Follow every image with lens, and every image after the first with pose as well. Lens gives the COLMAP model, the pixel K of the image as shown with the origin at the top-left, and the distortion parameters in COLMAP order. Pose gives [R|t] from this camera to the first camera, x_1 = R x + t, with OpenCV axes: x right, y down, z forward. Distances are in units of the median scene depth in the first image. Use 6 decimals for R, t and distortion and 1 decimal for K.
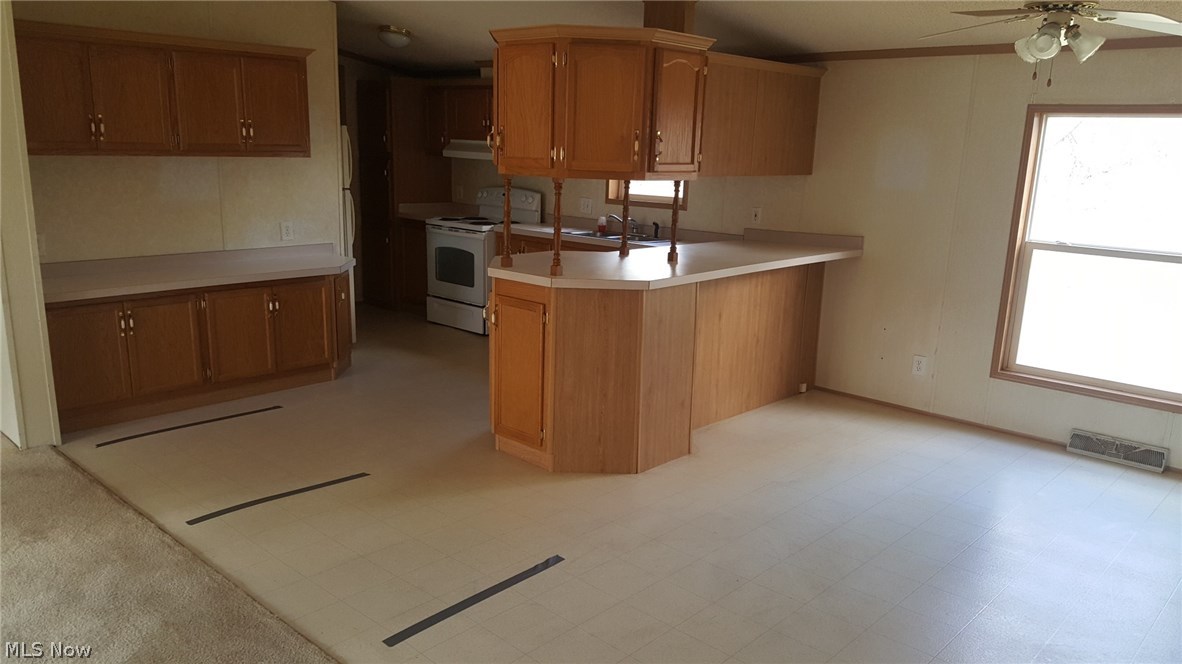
lens RADIAL K [[895.3, 0, 591.0], [0, 895.3, 332.0], [0, 0, 1]] dist [0.124249, -0.001228]
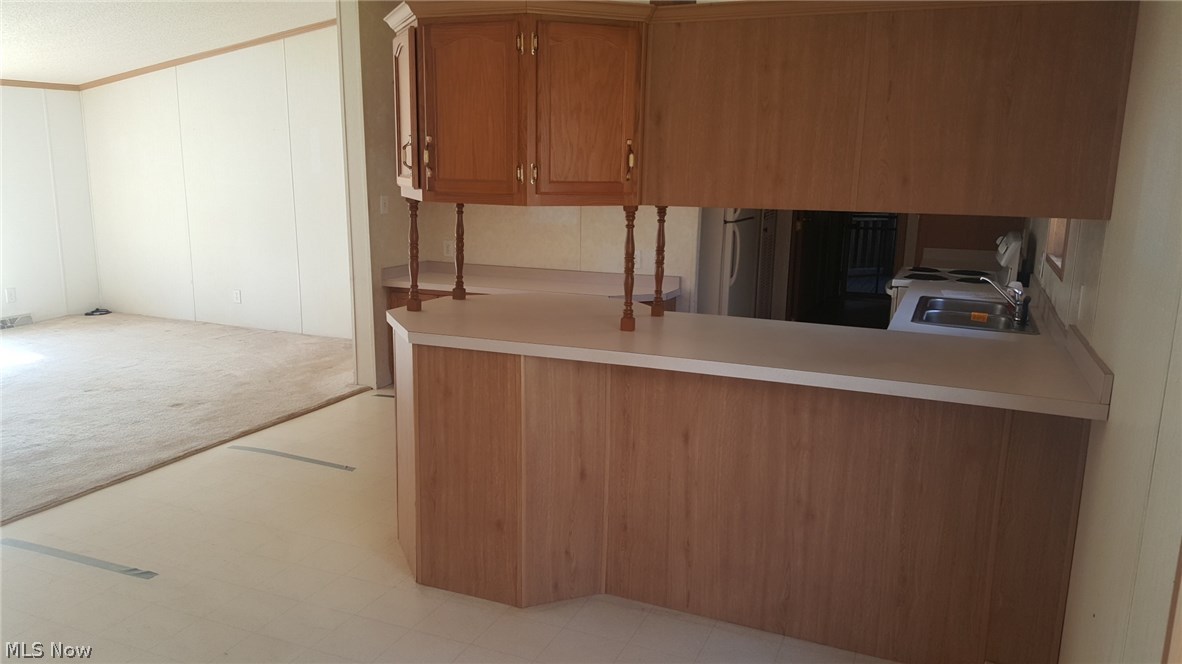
lens RADIAL K [[895.3, 0, 591.0], [0, 895.3, 332.0], [0, 0, 1]] dist [0.124249, -0.001228]
pose [[0.311548, 0.149675, -0.938368, 0.672706], [-0.199499, 0.975810, 0.089411, -0.126322], [0.929052, 0.159348, 0.333872, 0.720230]]
